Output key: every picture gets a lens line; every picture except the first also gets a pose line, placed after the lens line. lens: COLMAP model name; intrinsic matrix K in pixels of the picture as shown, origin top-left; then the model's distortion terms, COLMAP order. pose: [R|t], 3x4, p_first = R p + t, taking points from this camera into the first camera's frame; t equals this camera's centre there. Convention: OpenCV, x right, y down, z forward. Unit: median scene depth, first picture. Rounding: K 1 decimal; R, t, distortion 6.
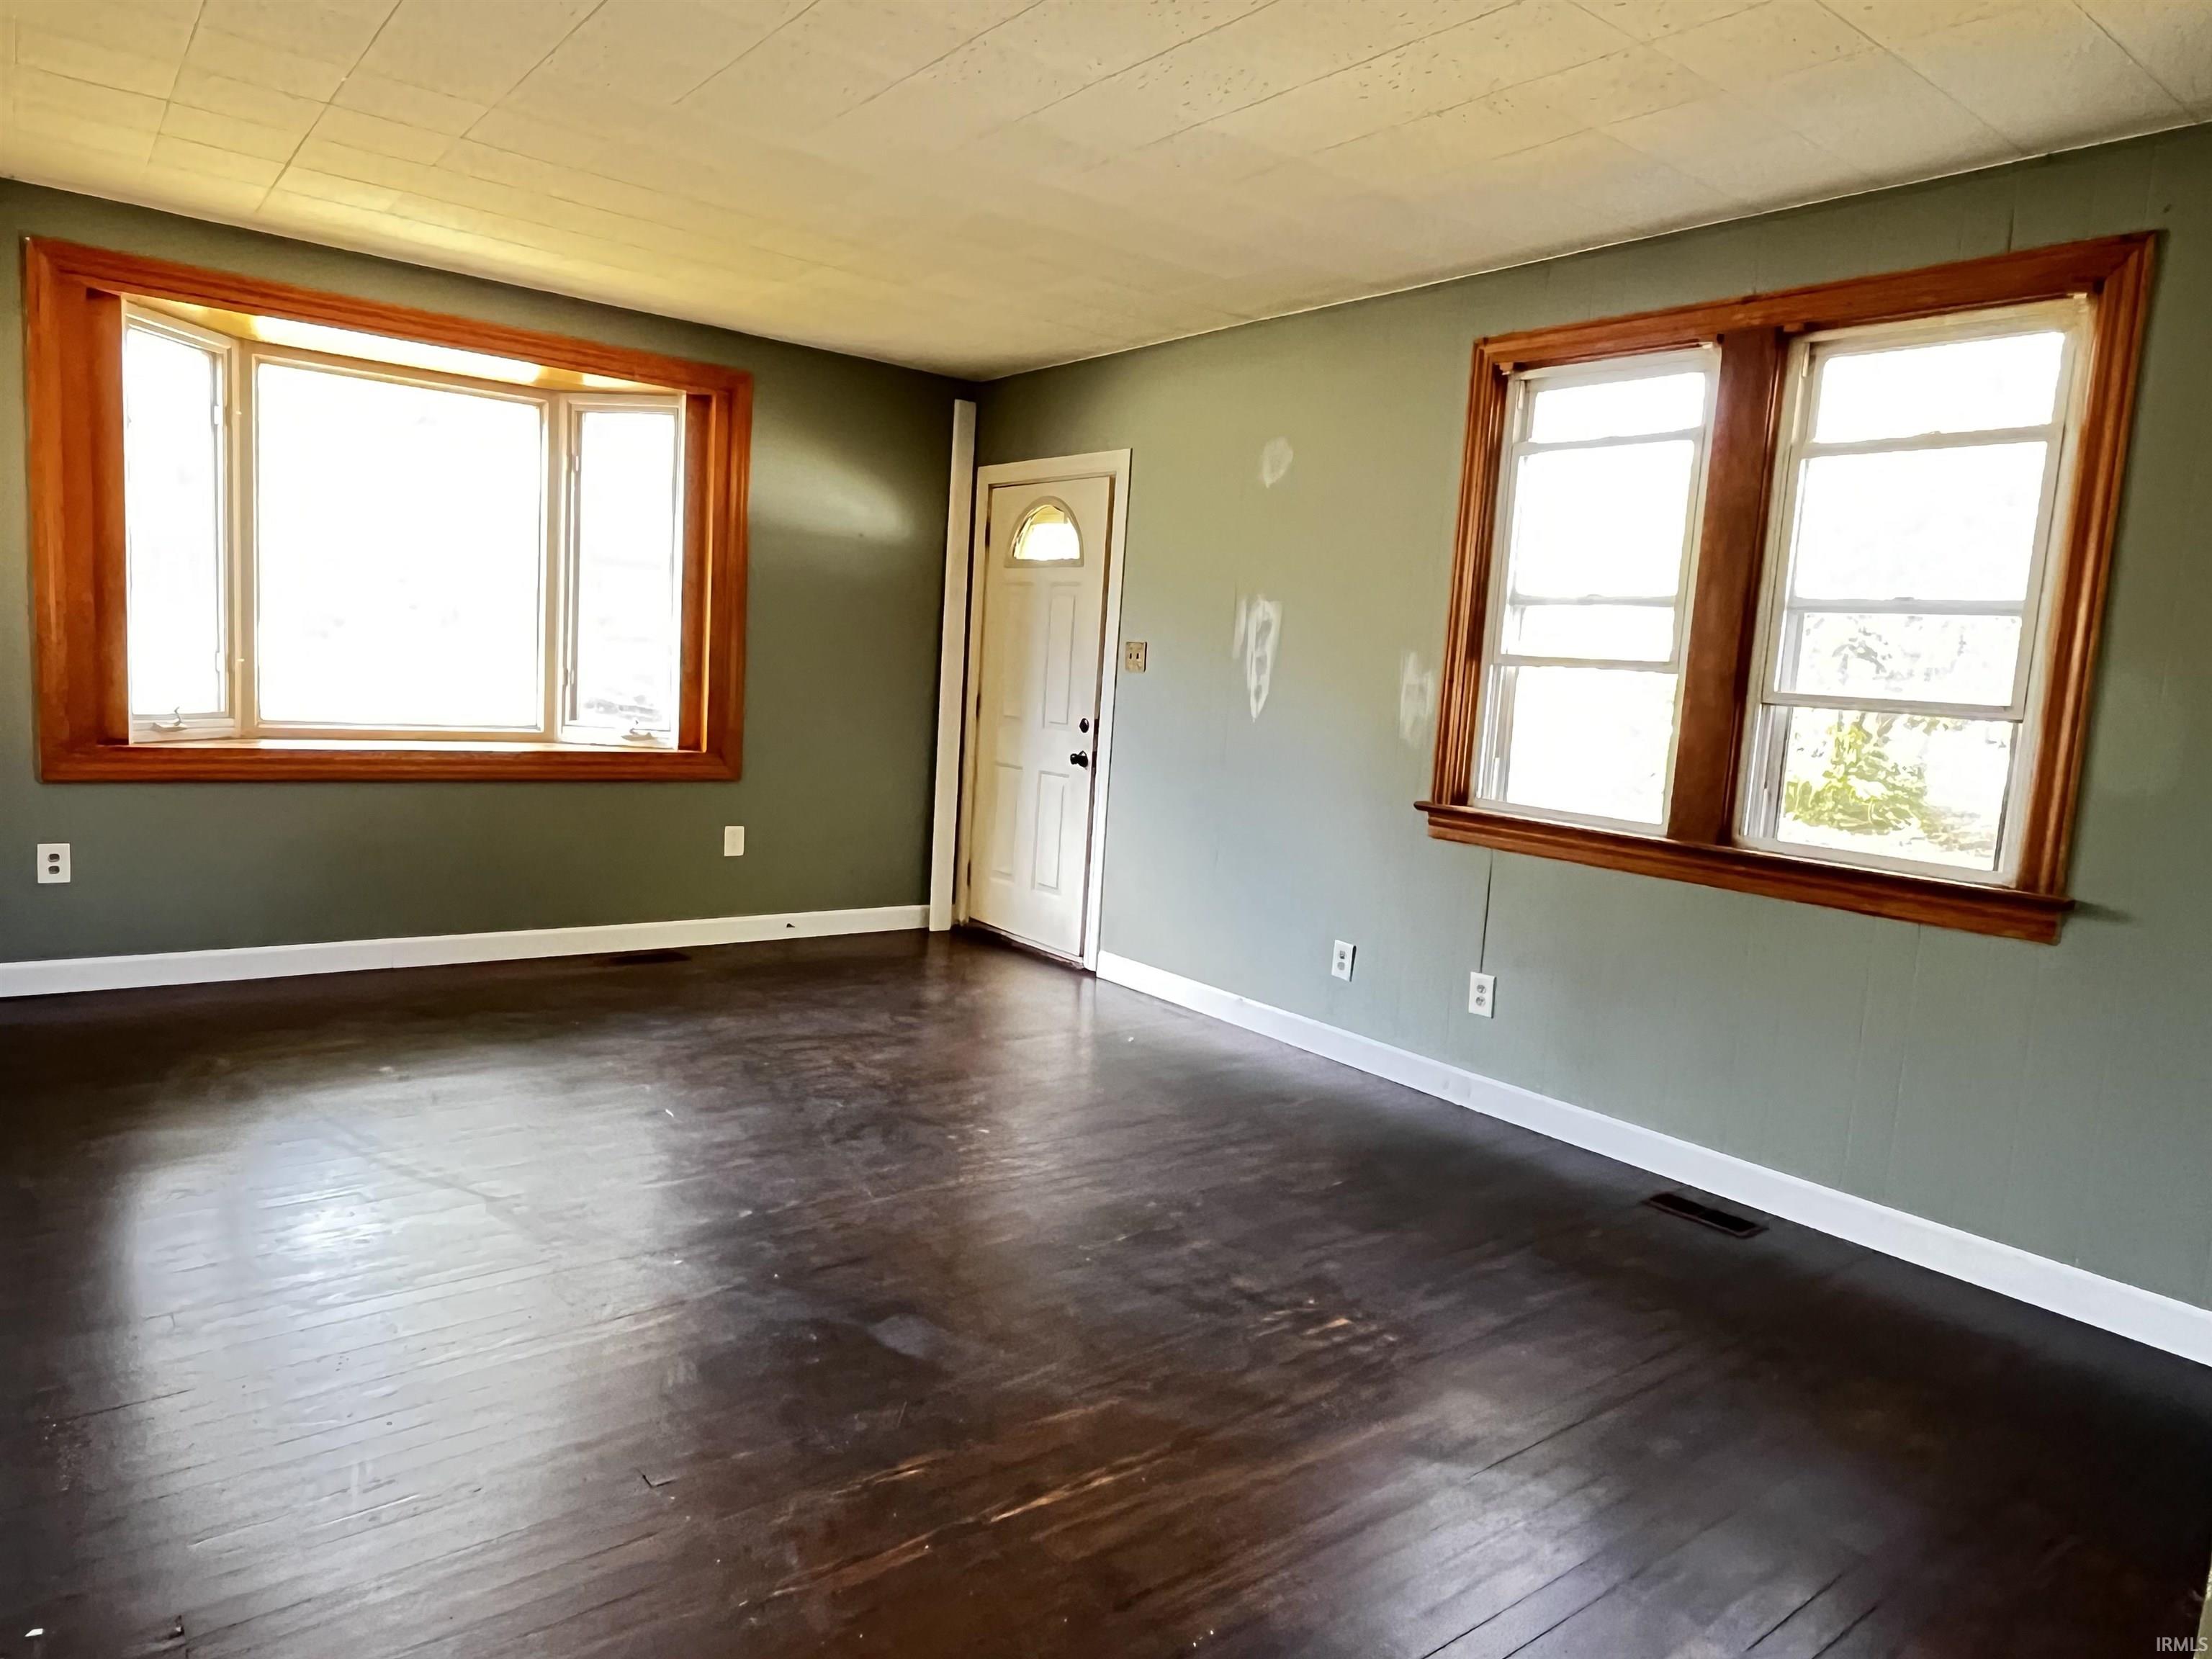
lens RADIAL K [[1352.0, 0, 1106.0], [0, 1352.0, 829.5], [0, 0, 1]] dist [-0.019083, -0.000522]
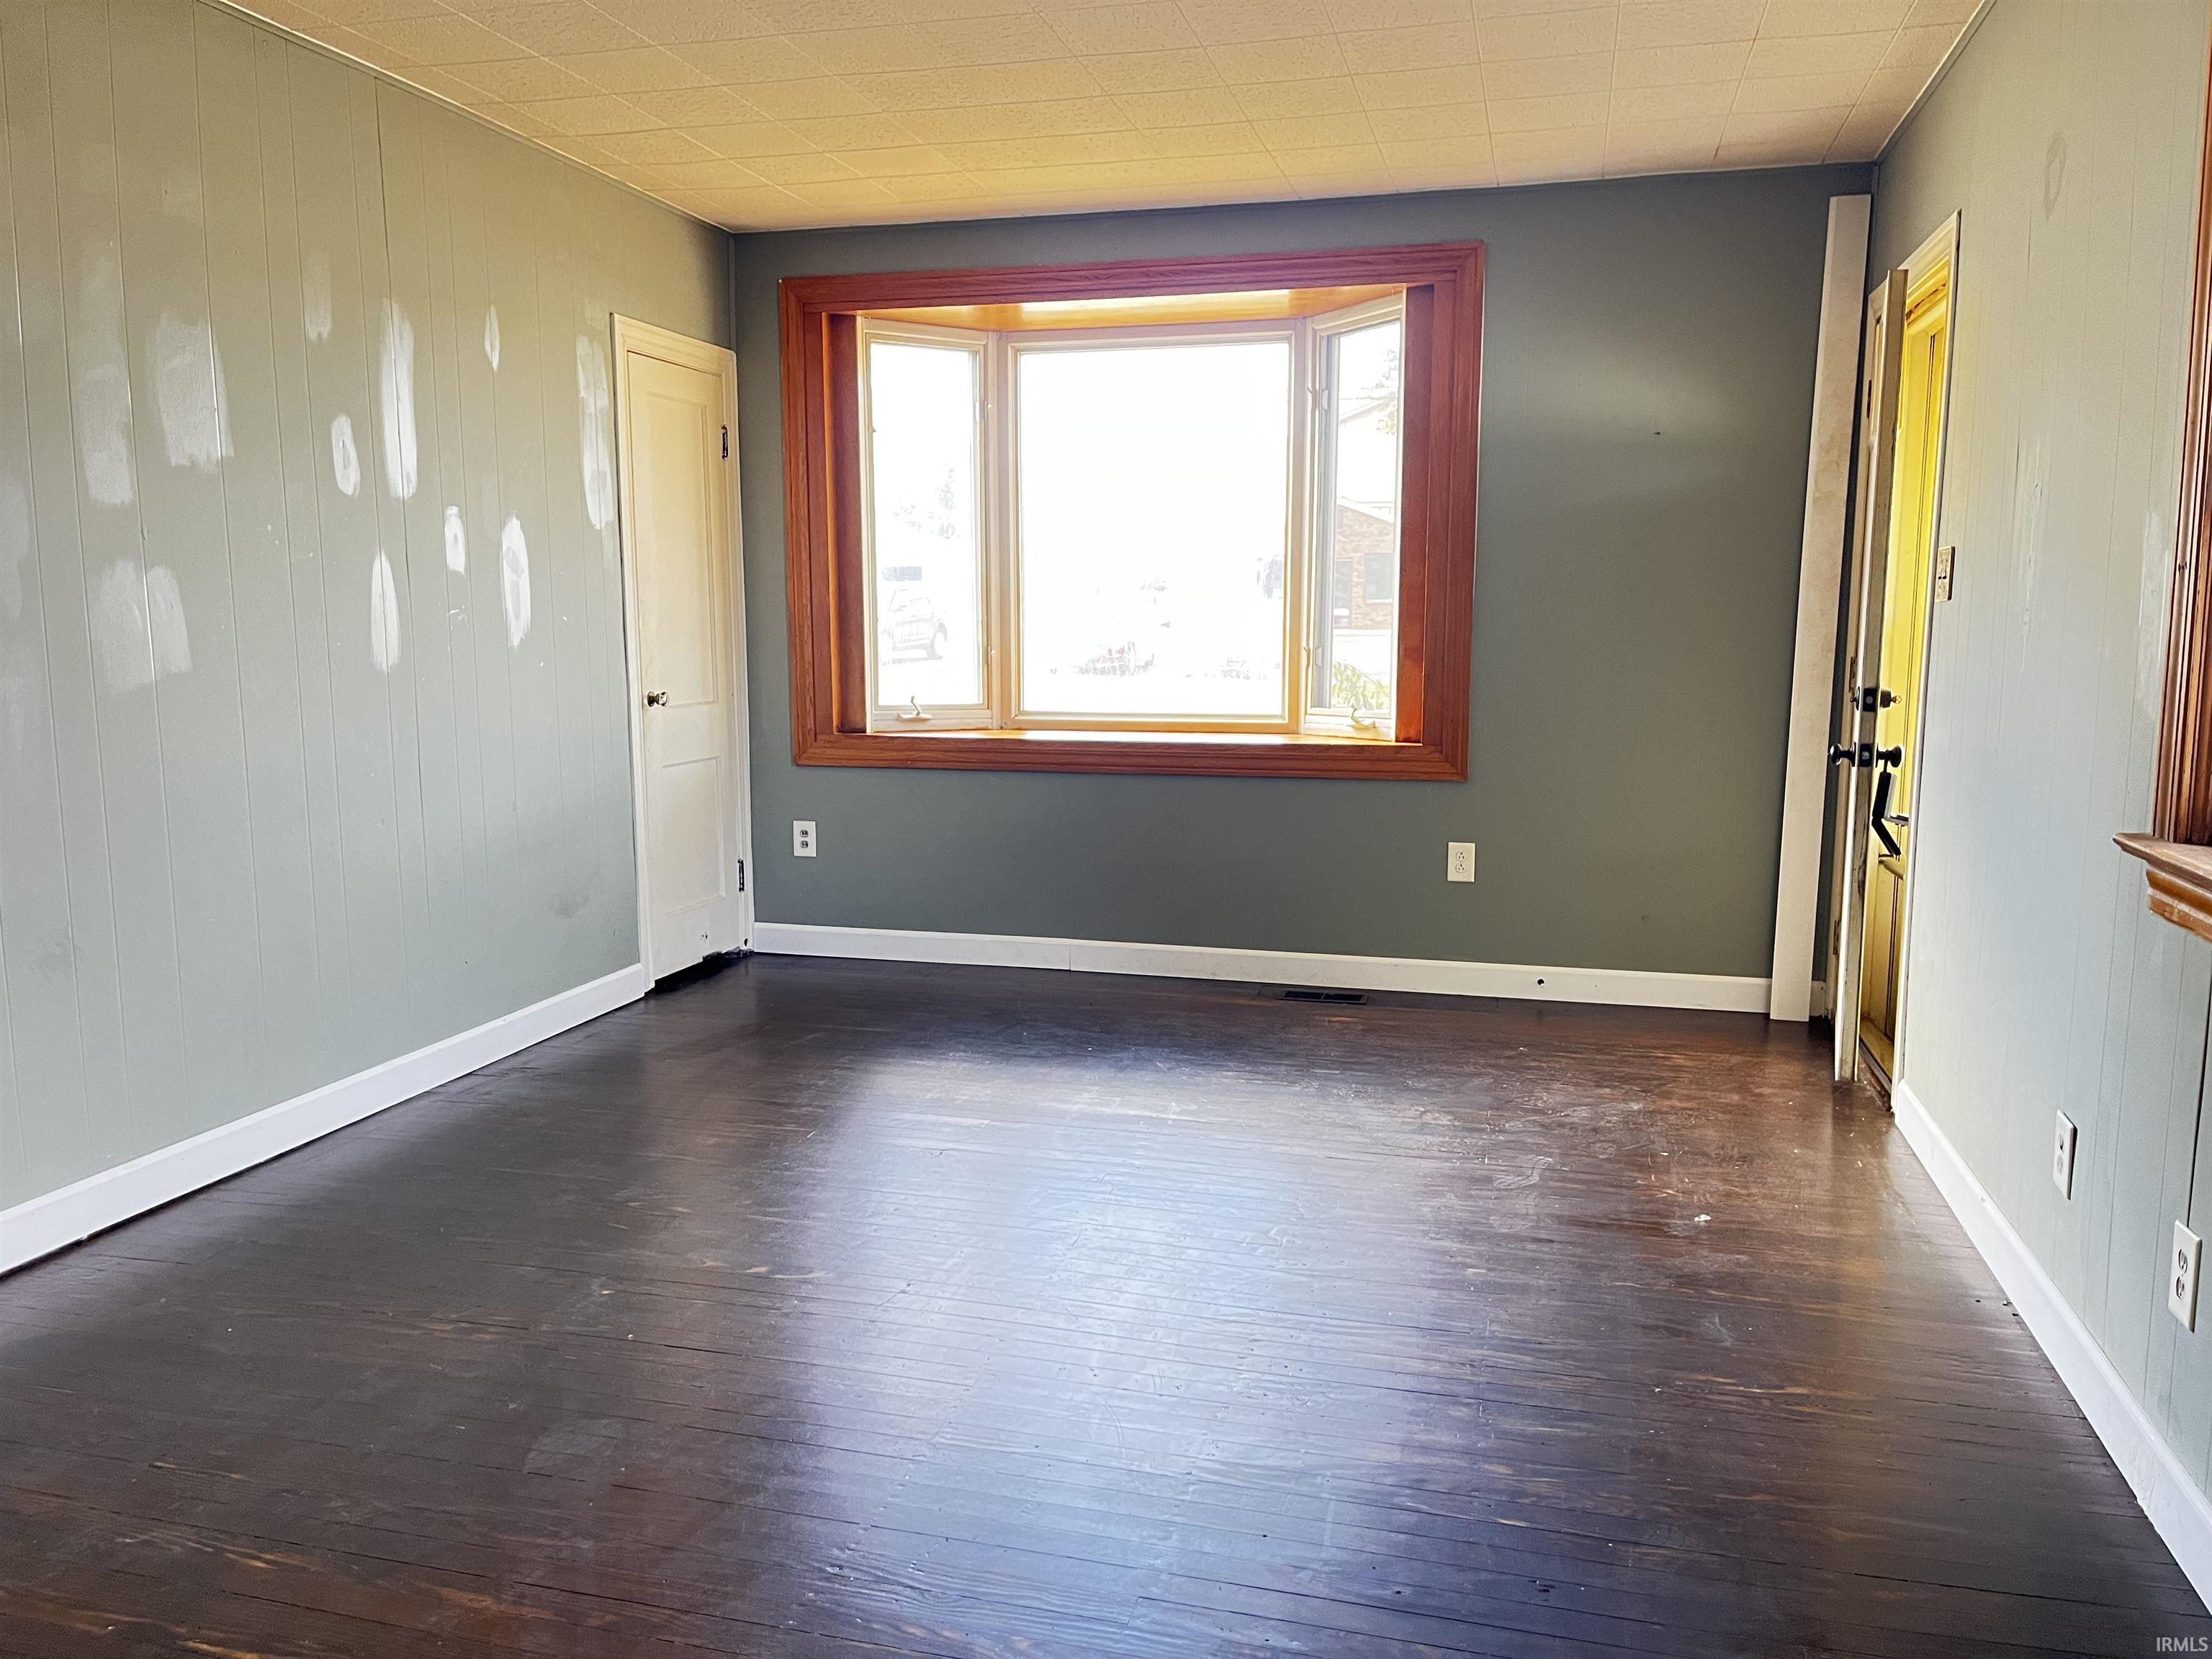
lens RADIAL K [[1691.3, 0, 1106.0], [0, 1691.3, 829.5], [0, 0, 1]] dist [0.128165, -0.155909]
pose [[0.599054, 0.038992, -0.799759, 0.390546], [-0.057530, 0.998328, 0.005581, -0.003739], [0.798639, 0.042667, 0.600295, 0.271773]]
